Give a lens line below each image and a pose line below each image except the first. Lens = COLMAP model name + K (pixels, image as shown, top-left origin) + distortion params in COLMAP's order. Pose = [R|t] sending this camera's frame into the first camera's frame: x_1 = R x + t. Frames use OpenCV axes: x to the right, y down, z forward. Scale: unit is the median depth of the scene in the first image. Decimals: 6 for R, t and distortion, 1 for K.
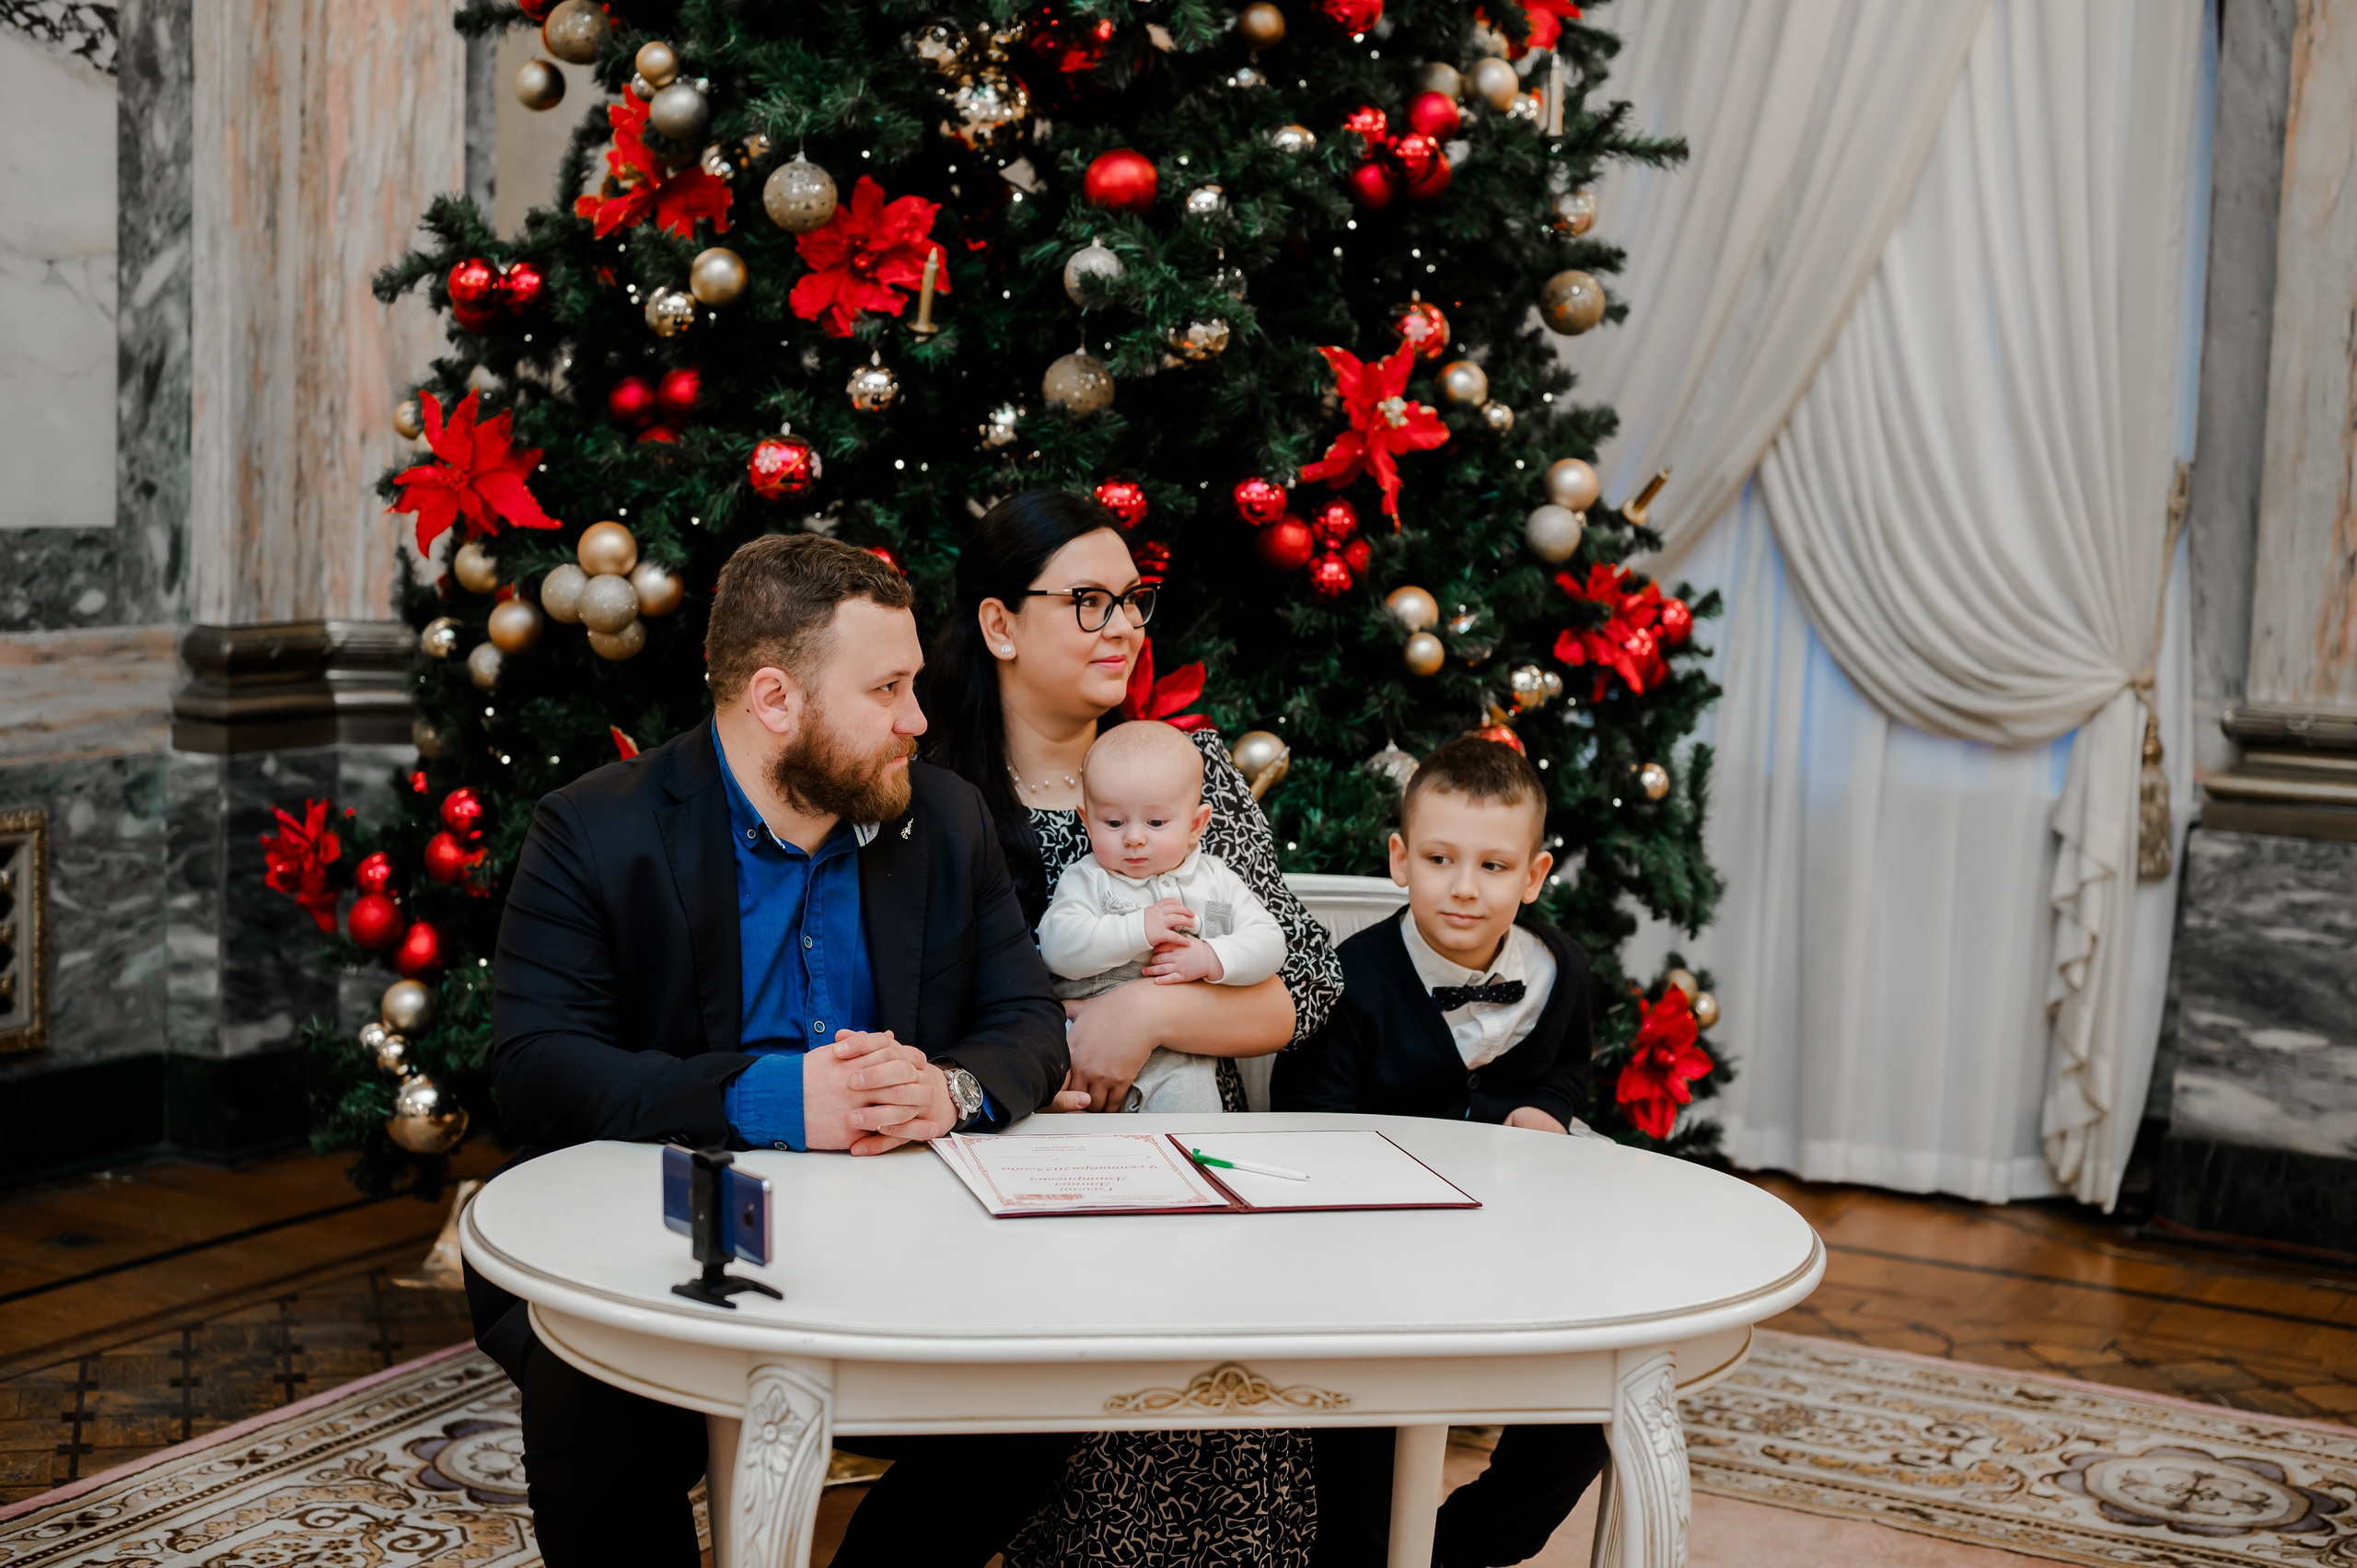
lens RADIAL K [[3434.5, 0, 1178.5], [0, 3434.5, 784.0], [0, 0, 1]] dist [-0.002530, 0.004474]
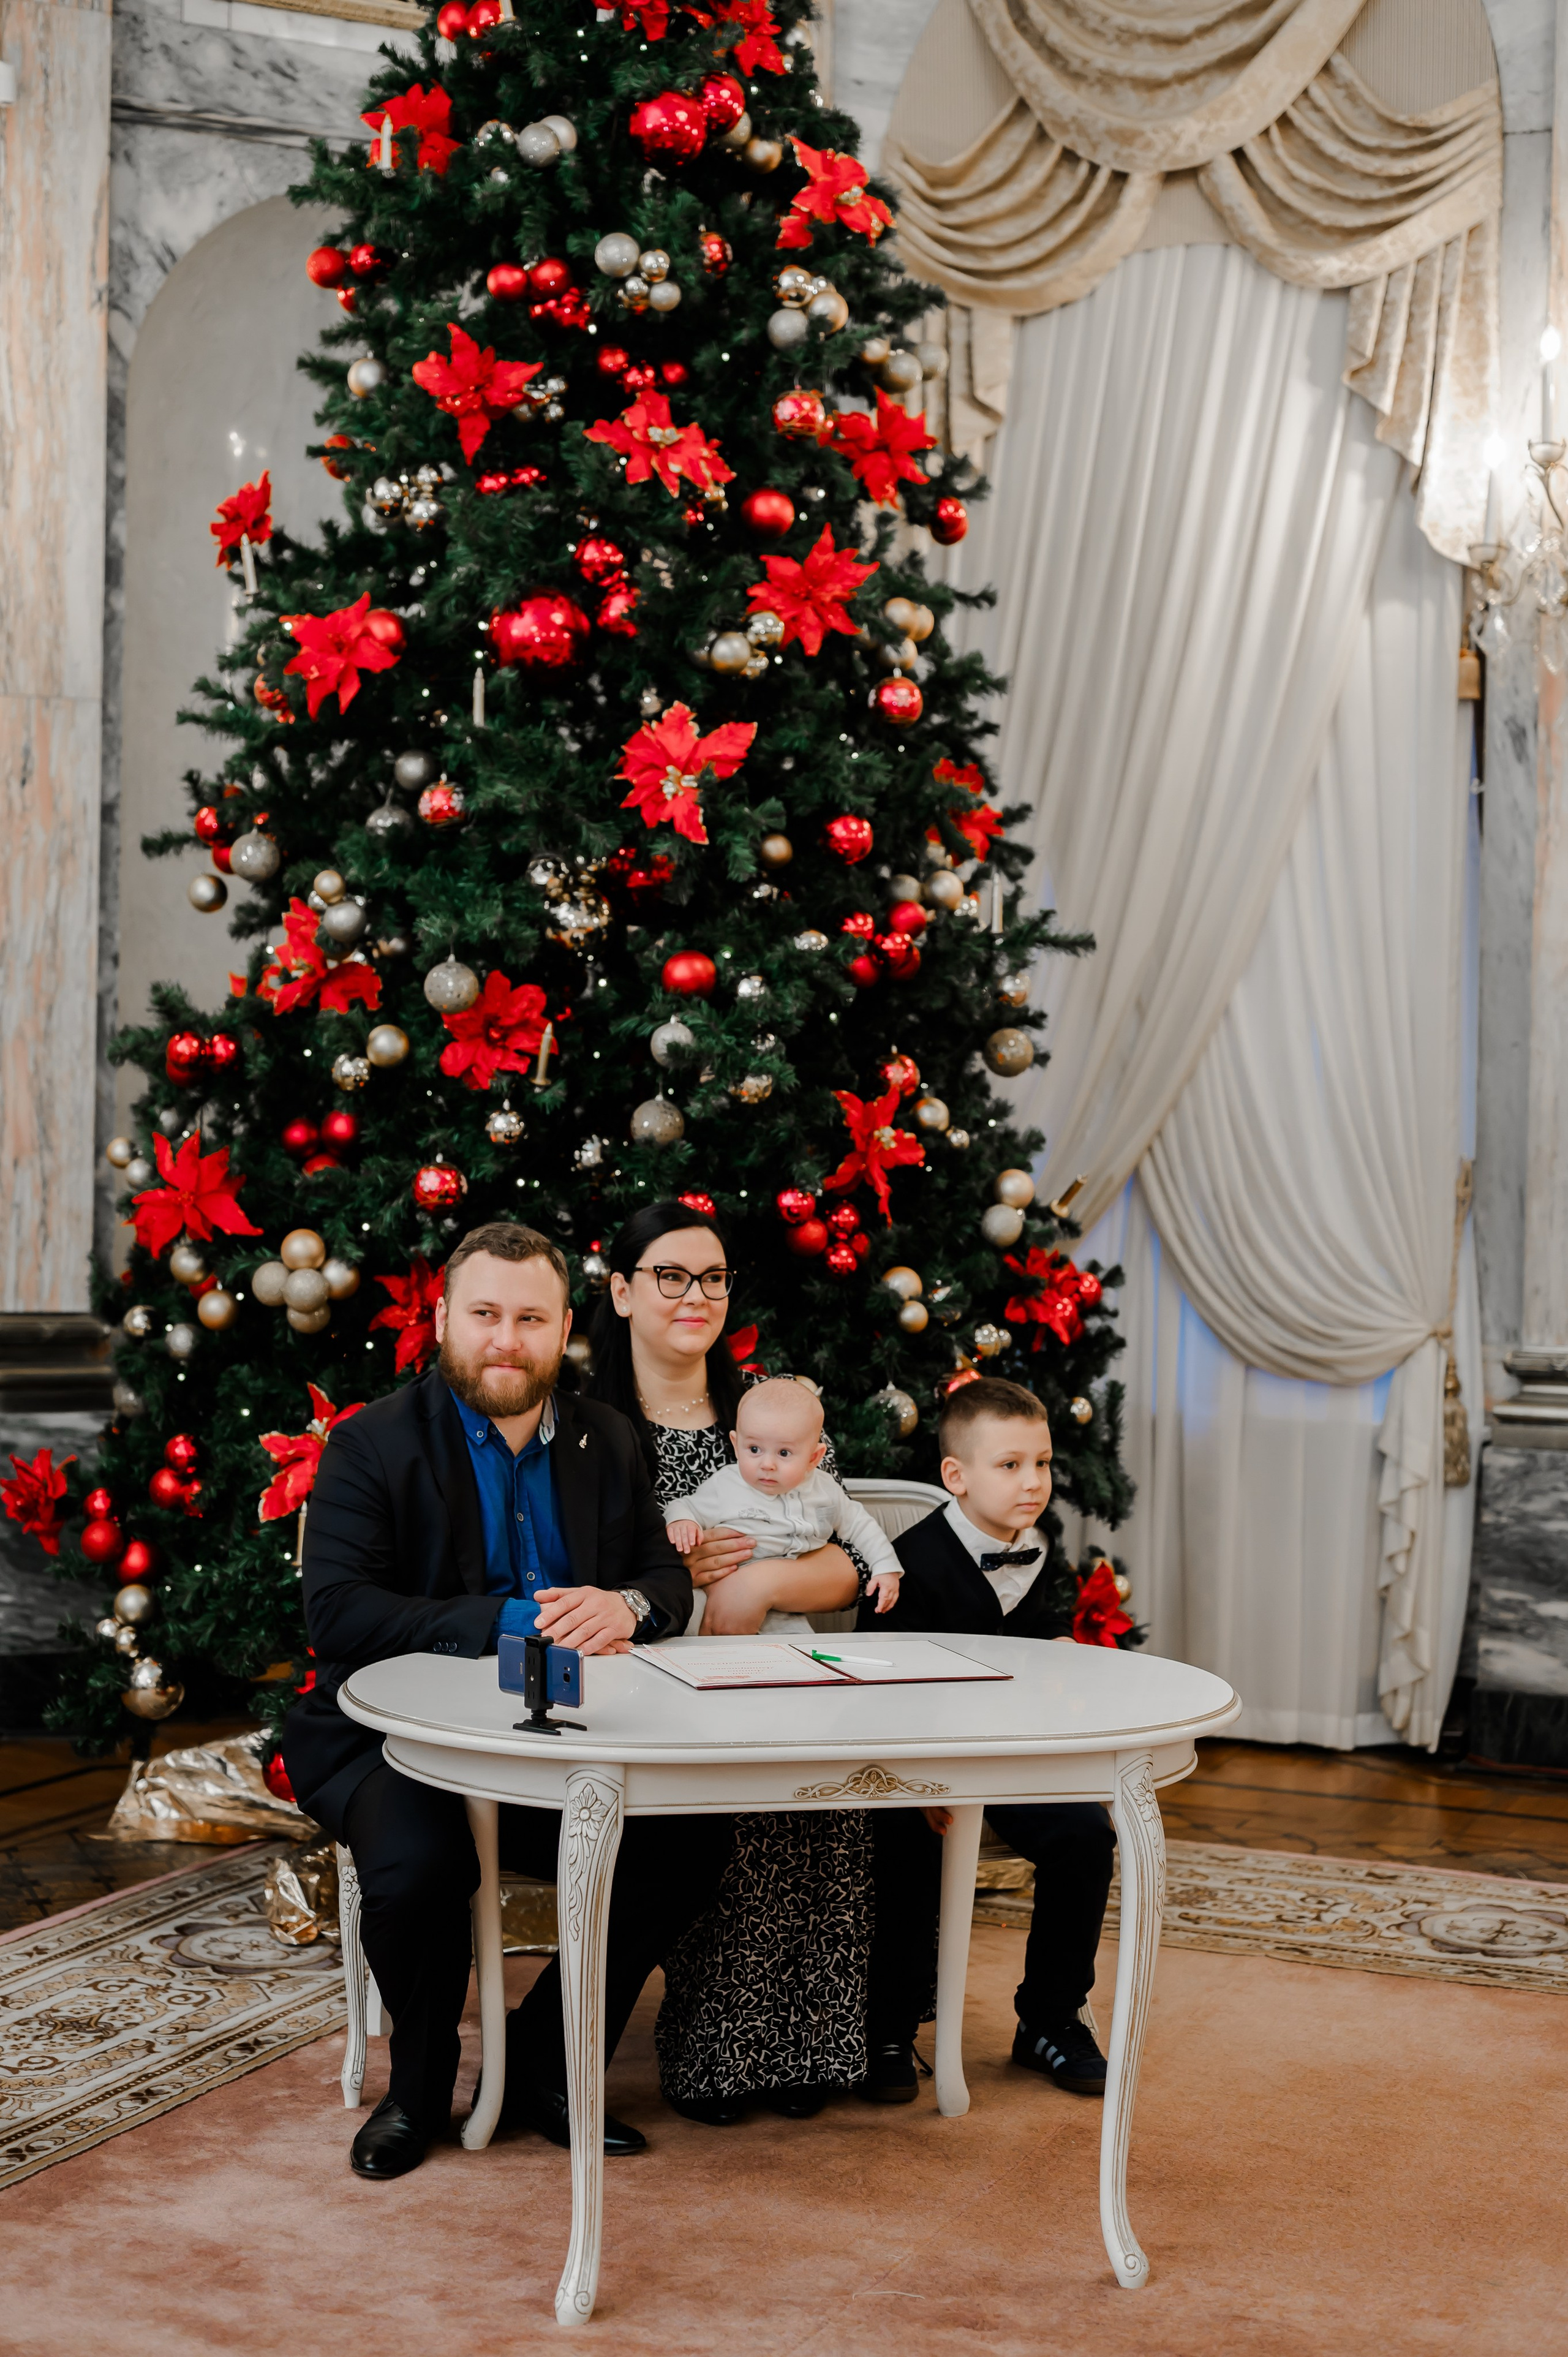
lens RADIAL K [[3434.4, 0, 784.0], [0, 3434.4, 1178.5], [0, 0, 1]] dist [-0.002530, 0.004474]
pose [[0.996565, -0.016365, 0.081180, -0.083951], [0.023234, 0.996161, -0.084402, 0.019740], [-0.079487, 0.085999, 0.993119, -0.322739]]
